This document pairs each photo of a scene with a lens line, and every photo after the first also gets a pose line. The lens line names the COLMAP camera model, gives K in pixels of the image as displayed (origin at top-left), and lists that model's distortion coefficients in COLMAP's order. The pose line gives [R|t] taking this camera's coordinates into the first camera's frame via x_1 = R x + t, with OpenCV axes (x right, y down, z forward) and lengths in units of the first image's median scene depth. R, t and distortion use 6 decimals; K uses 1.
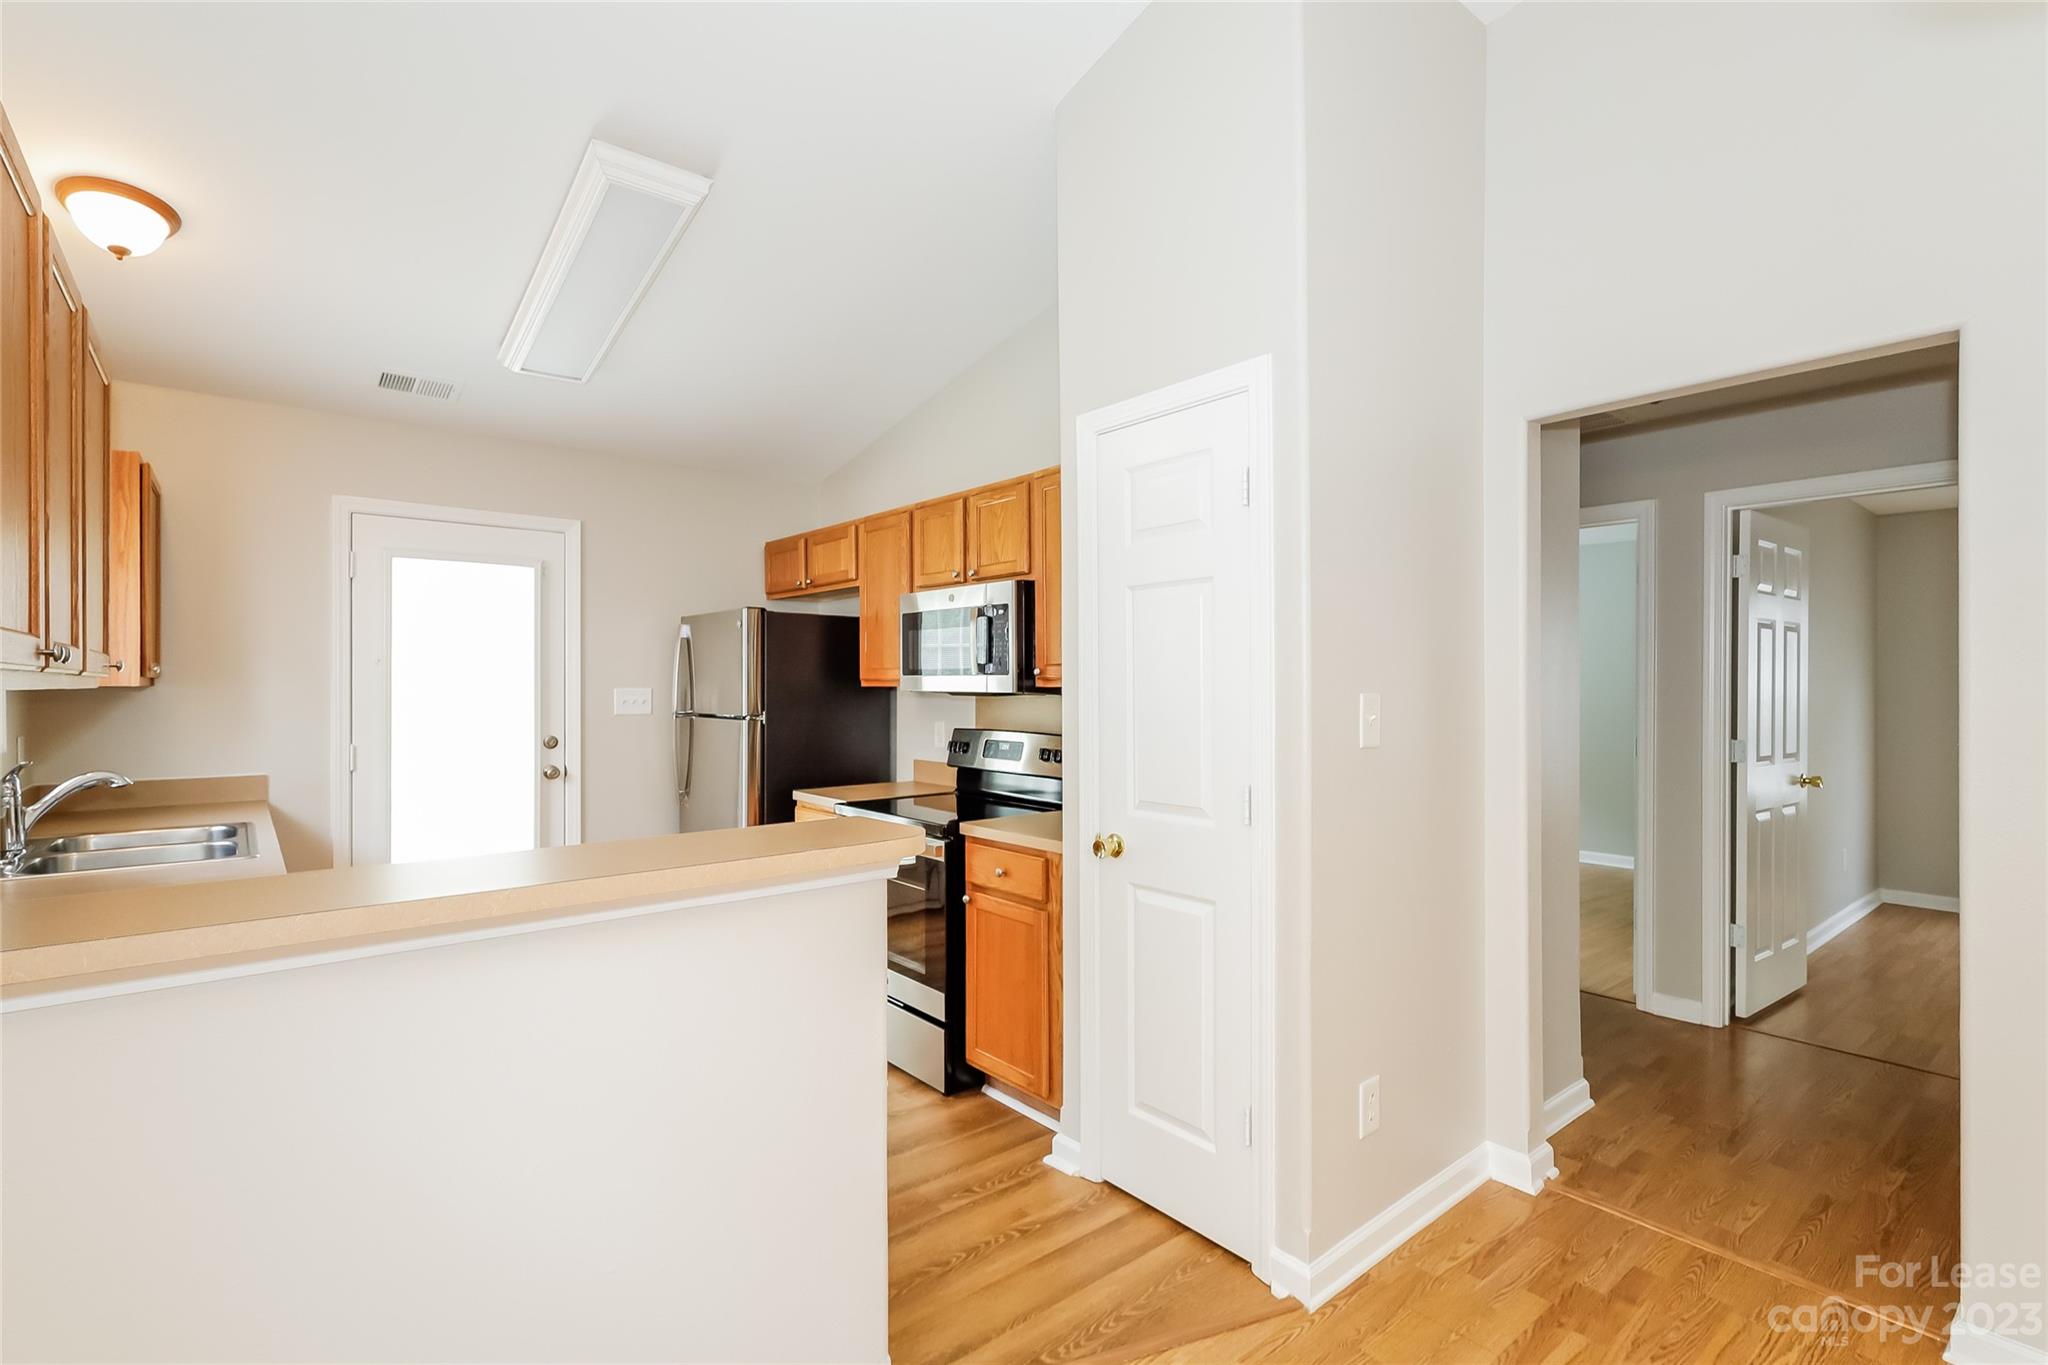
lens RADIAL K [[967.5, 0, 1031.9], [0, 967.5, 676.4], [0, 0, 1]] dist [-0.000481, 0.001256]
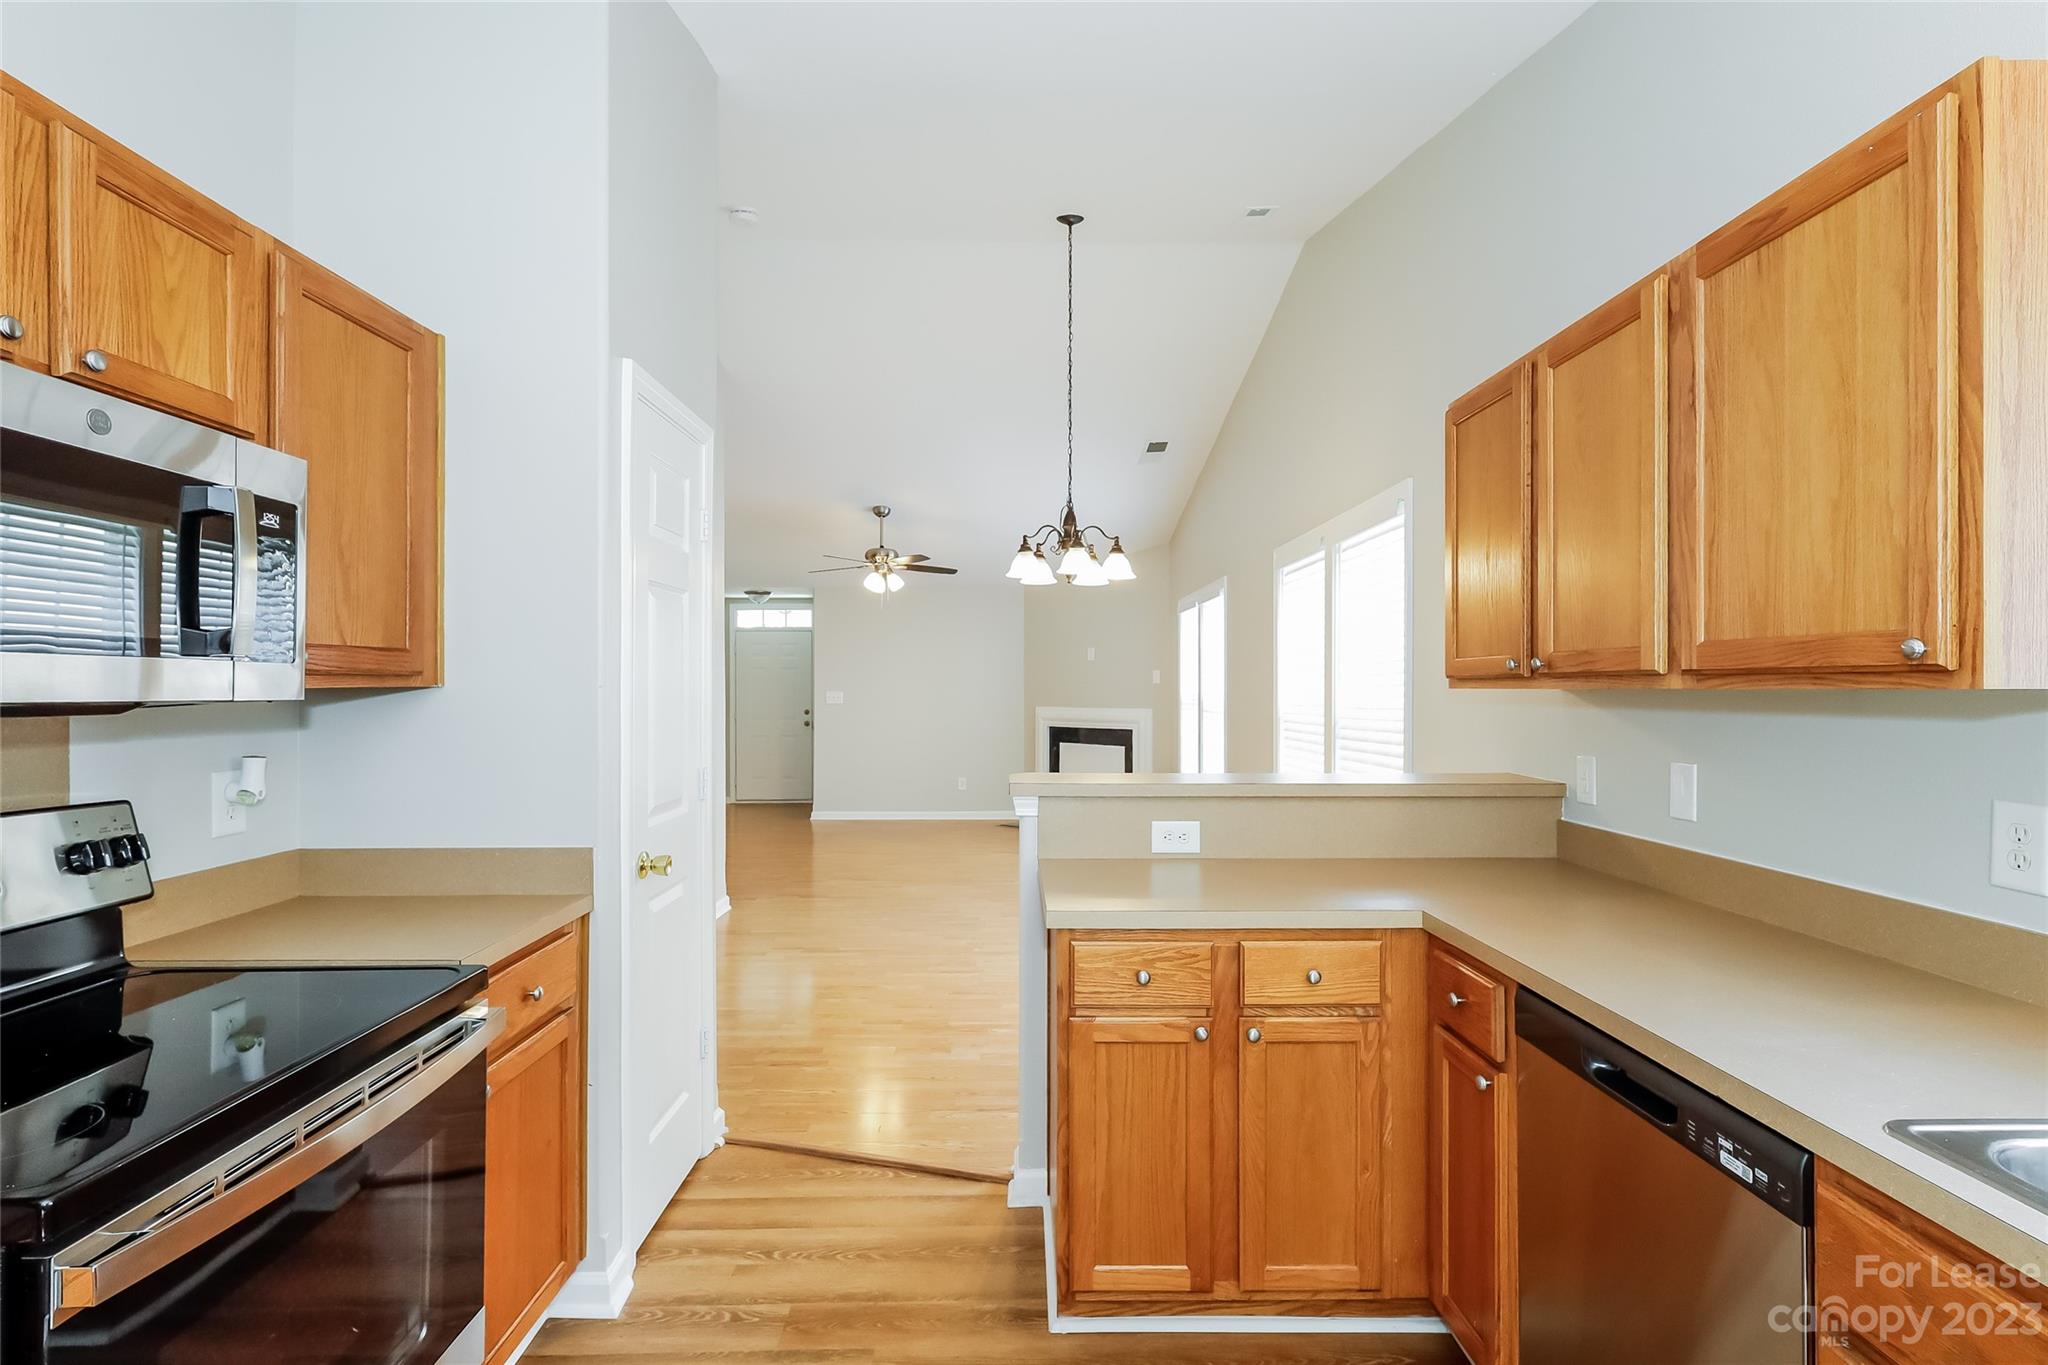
lens RADIAL K [[967.5, 0, 1027.9], [0, 967.5, 688.0], [0, 0, 1]] dist [-0.000481, 0.001256]
pose [[-0.775912, 0.003613, 0.630831, -0.482455], [-0.001328, 0.999972, -0.007361, 0.012069], [-0.630840, -0.006549, -0.775885, 0.939598]]
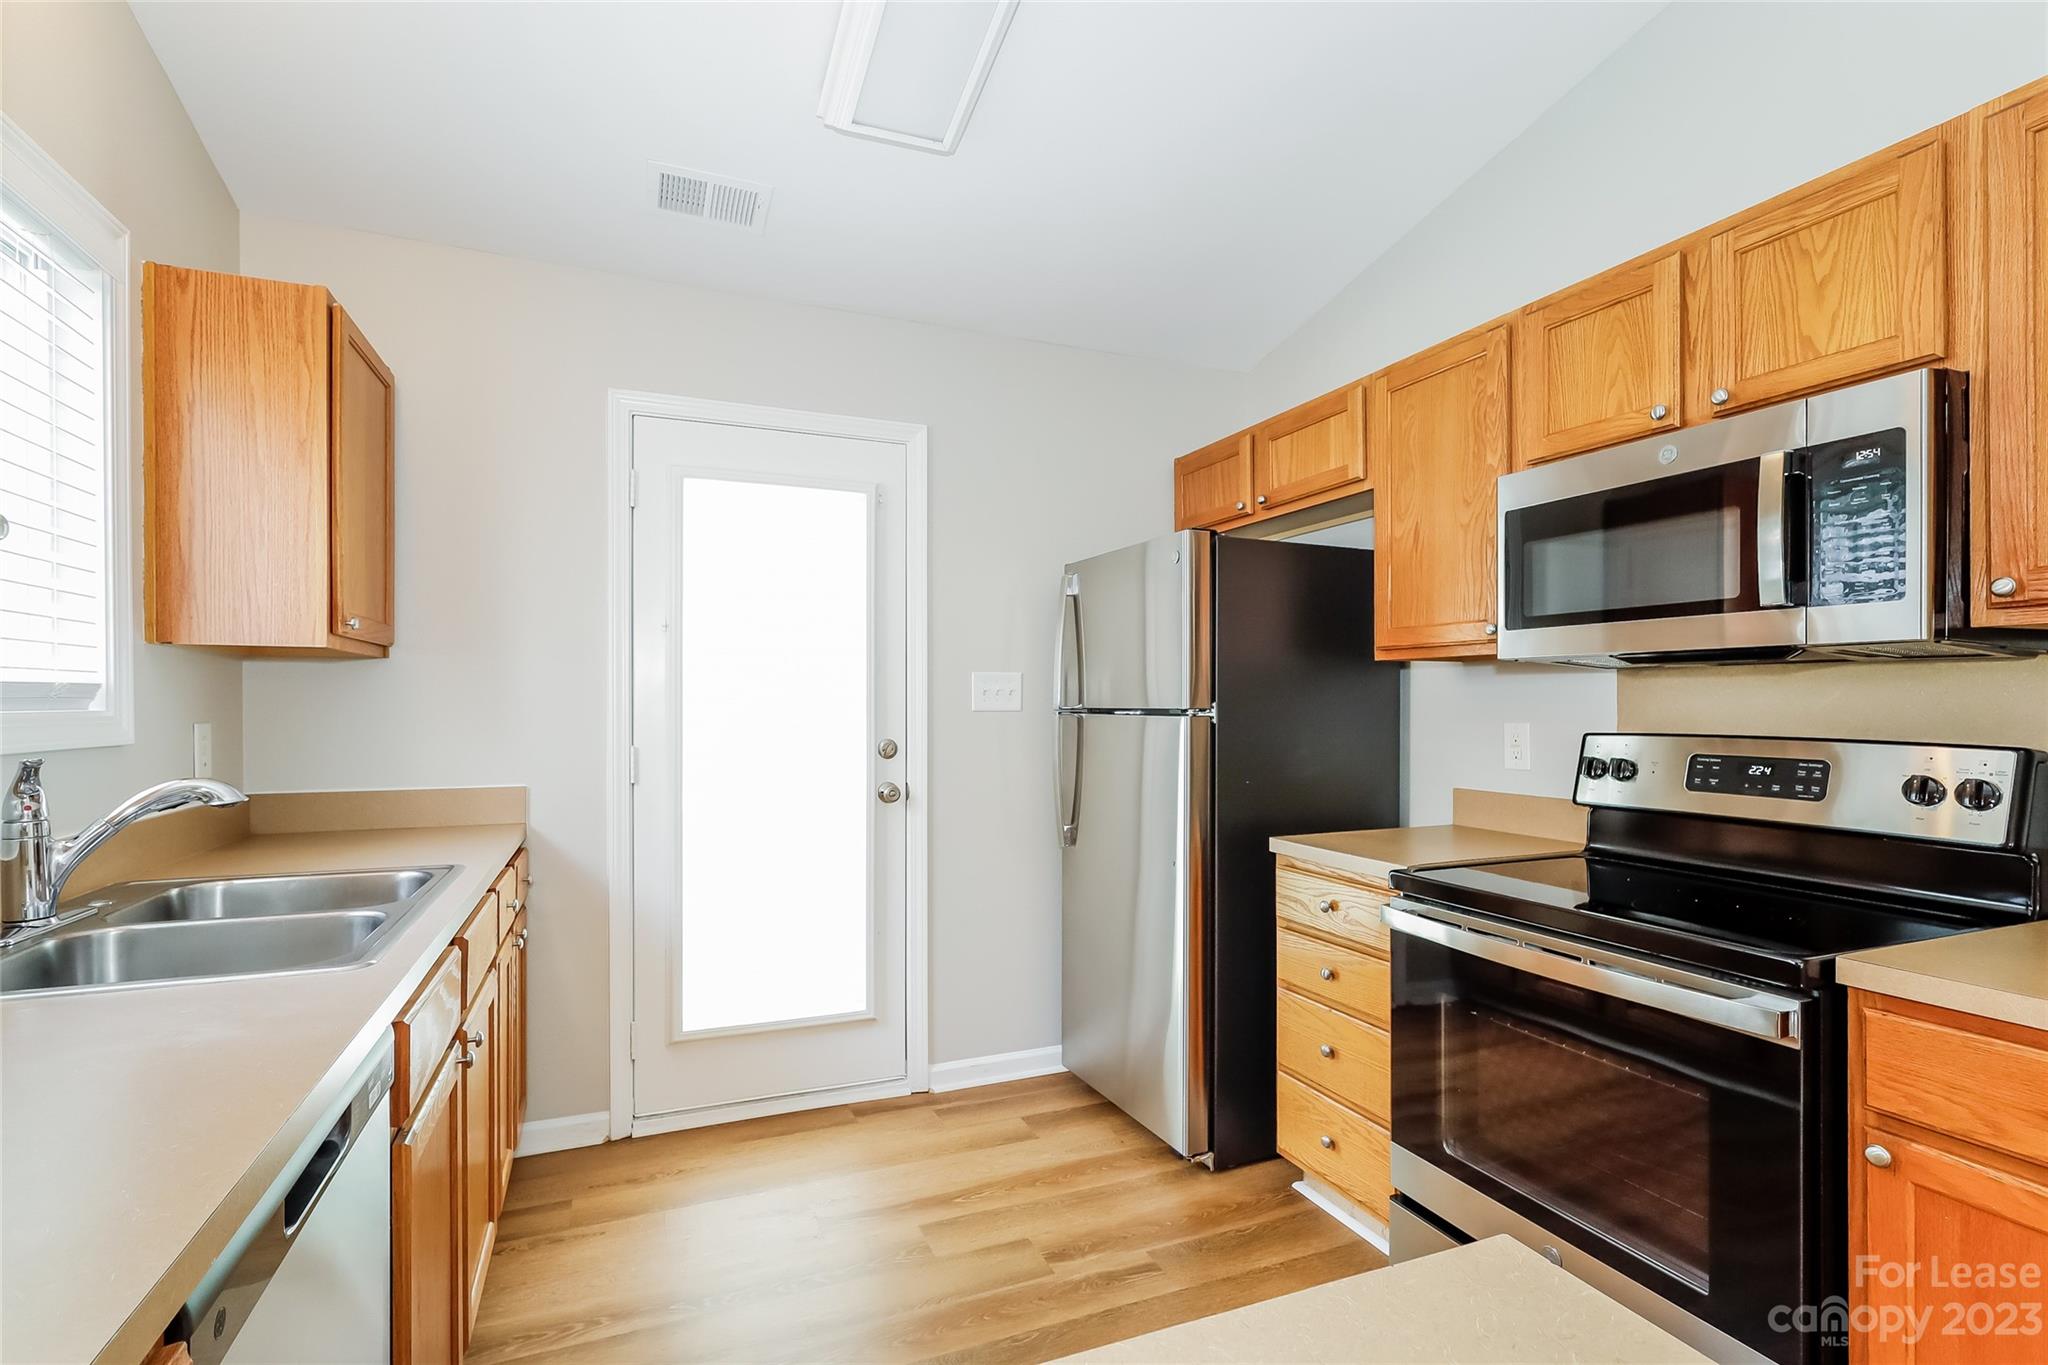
lens RADIAL K [[967.5, 0, 1014.9], [0, 967.5, 698.6], [0, 0, 1]] dist [-0.000481, 0.001256]
pose [[0.953568, 0.000148, -0.301178, -0.214017], [0.000425, 0.999998, 0.001835, 0.032544], [0.301178, -0.001878, 0.953566, 0.389341]]
